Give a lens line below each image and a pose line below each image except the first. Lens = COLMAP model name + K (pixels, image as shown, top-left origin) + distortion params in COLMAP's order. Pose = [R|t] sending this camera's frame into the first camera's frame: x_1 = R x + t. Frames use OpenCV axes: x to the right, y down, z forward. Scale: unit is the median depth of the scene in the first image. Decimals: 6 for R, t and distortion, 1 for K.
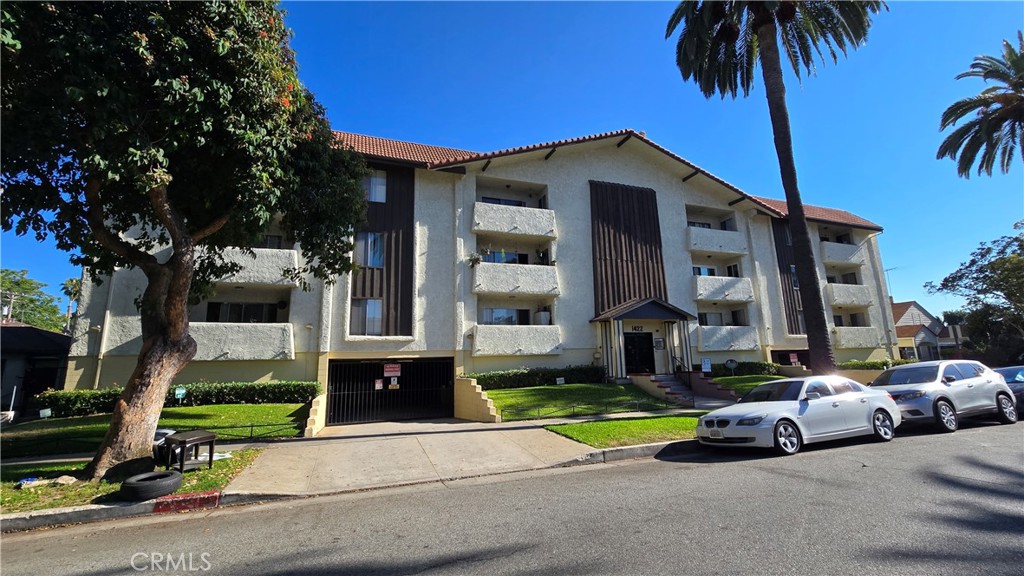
lens RADIAL K [[417.5, 0, 511.0], [0, 417.5, 287.8], [0, 0, 1]] dist [-0.006540, 0.001736]
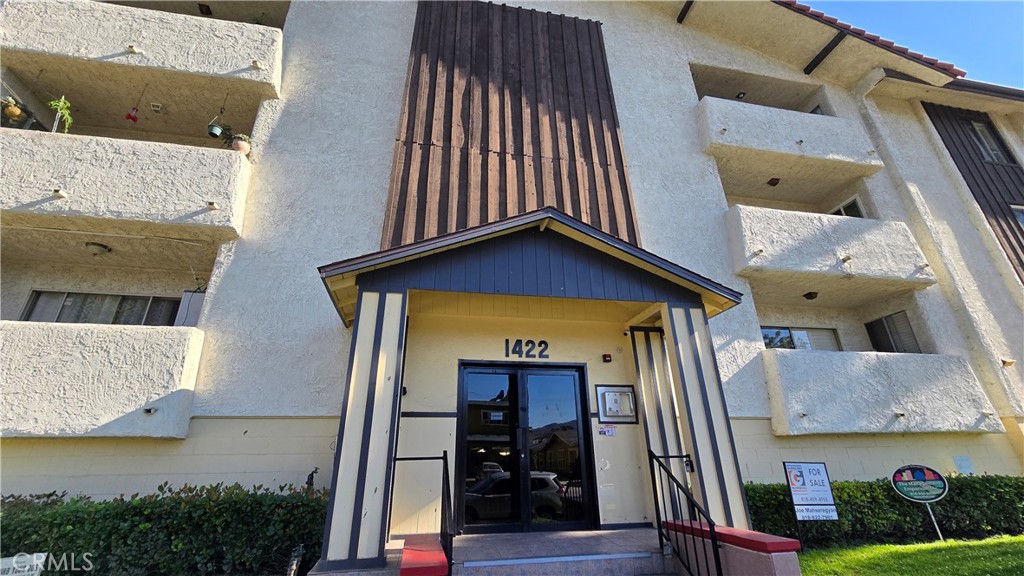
lens RADIAL K [[417.5, 0, 511.4], [0, 417.5, 287.6], [0, 0, 1]] dist [-0.006540, 0.001736]
pose [[0.986804, -0.053855, -0.152699, 0.327551], [0.019662, 0.975943, -0.217139, 0.115154], [0.160719, 0.211272, 0.964123, 0.688184]]
